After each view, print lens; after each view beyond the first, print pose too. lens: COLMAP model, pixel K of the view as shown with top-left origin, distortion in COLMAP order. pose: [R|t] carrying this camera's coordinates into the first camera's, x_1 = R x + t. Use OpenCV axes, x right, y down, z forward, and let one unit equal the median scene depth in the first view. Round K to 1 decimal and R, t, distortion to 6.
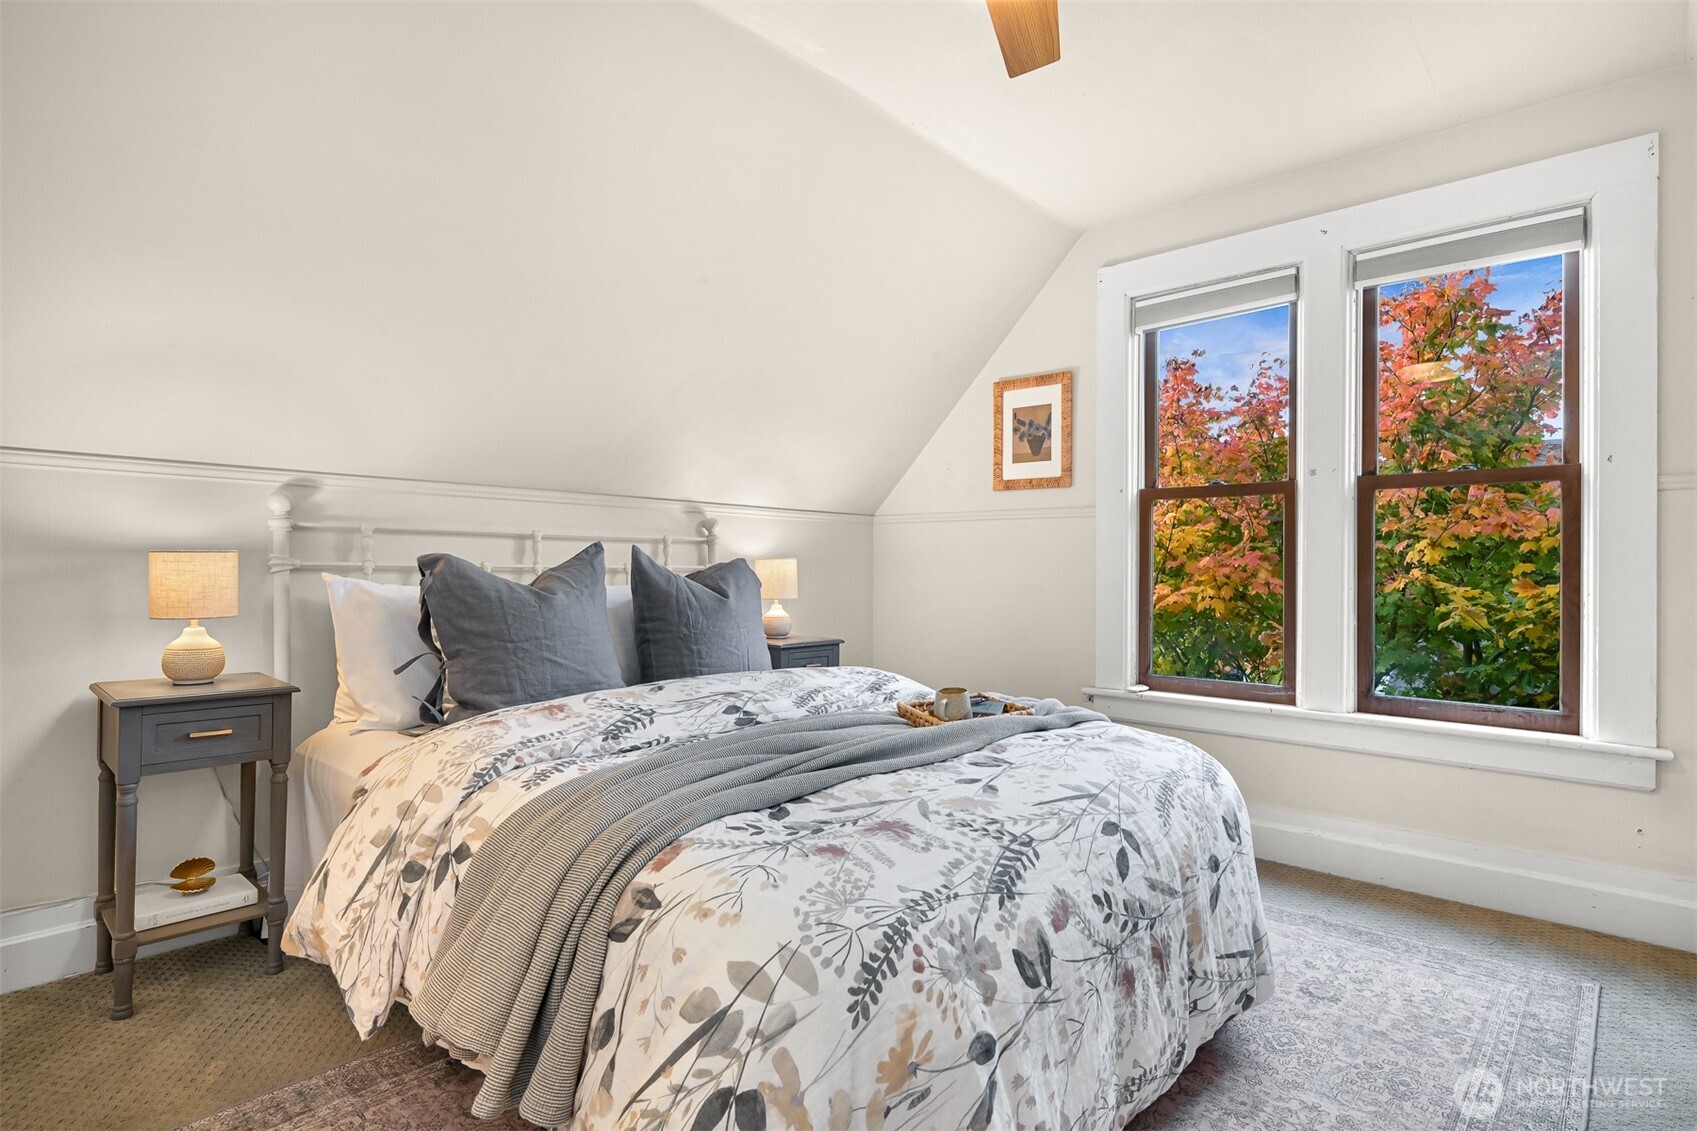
lens RADIAL K [[843.4, 0, 798.6], [0, 843.4, 552.0], [0, 0, 1]] dist [-0.000847, -0.000199]
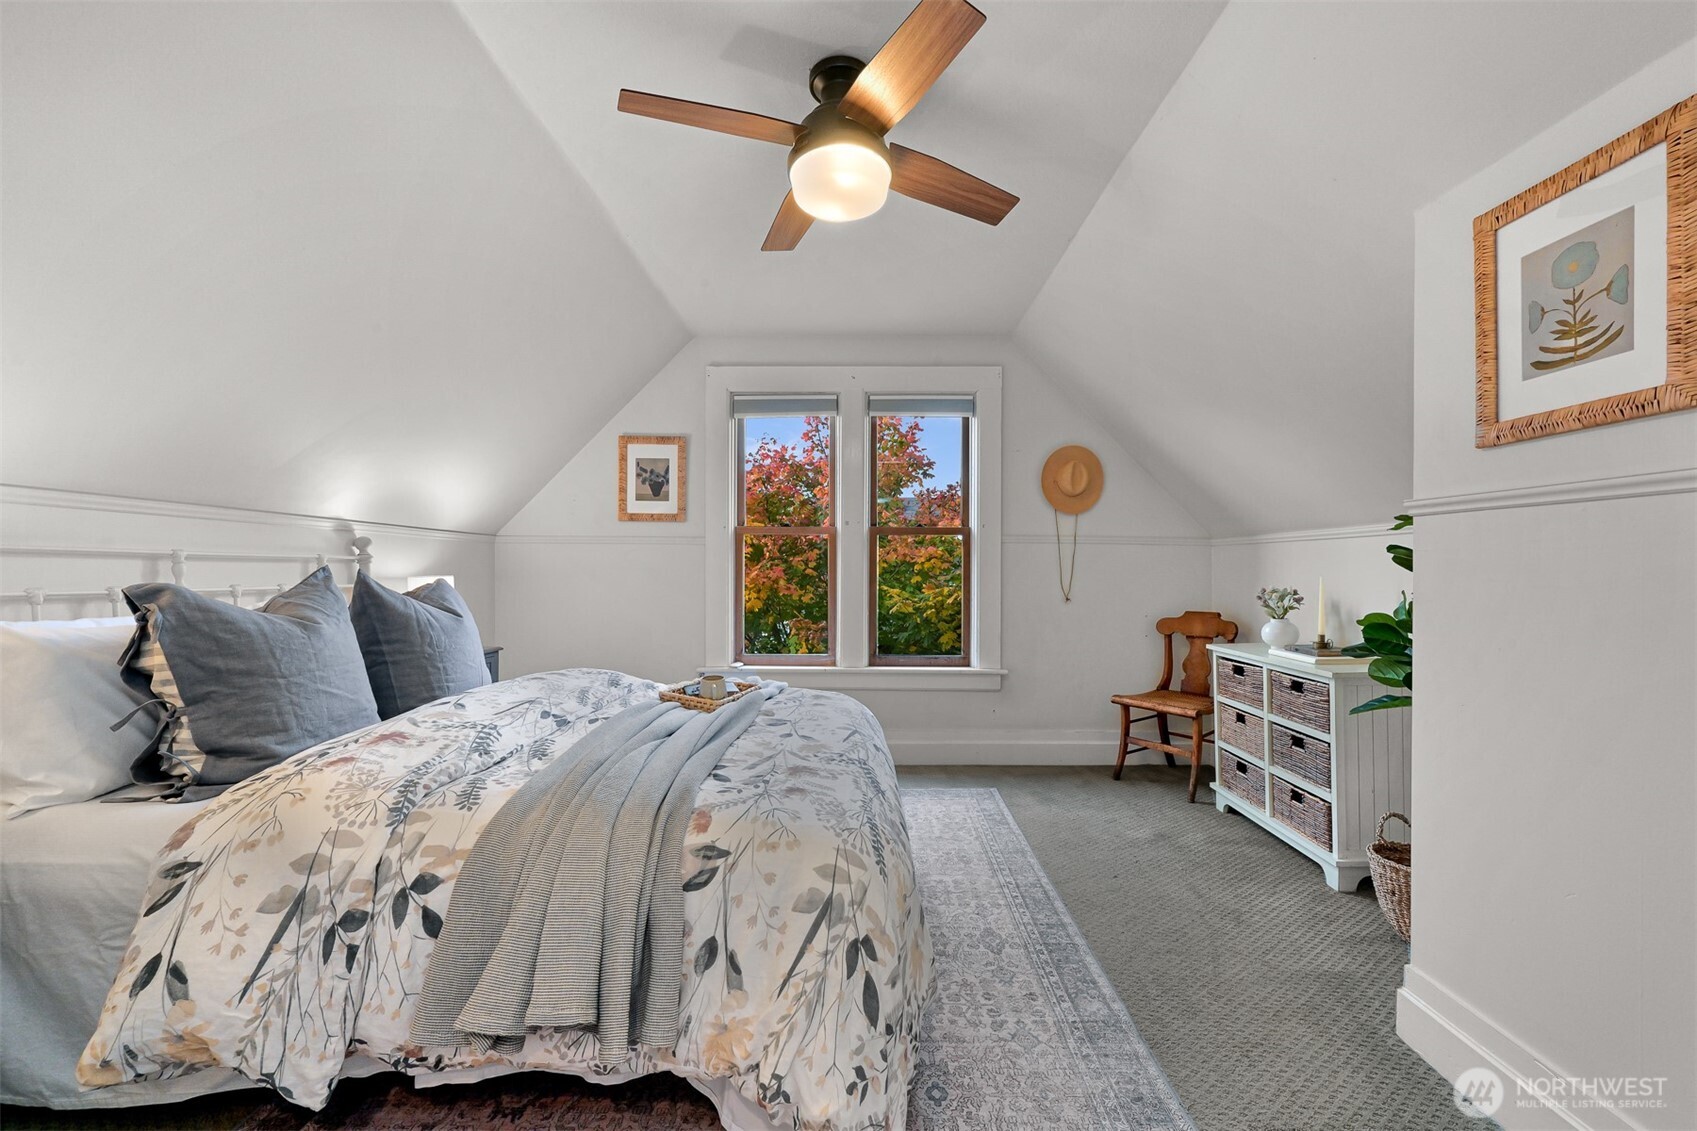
lens RADIAL K [[661.5, 0, 853.5], [0, 661.5, 568.8], [0, 0, 1]] dist [0.001023, 0.000051]
pose [[0.752183, 0.000207, 0.658954, -0.343448], [-0.007358, 0.999940, 0.008085, -0.023807], [-0.658913, -0.010930, 0.752139, 0.032647]]
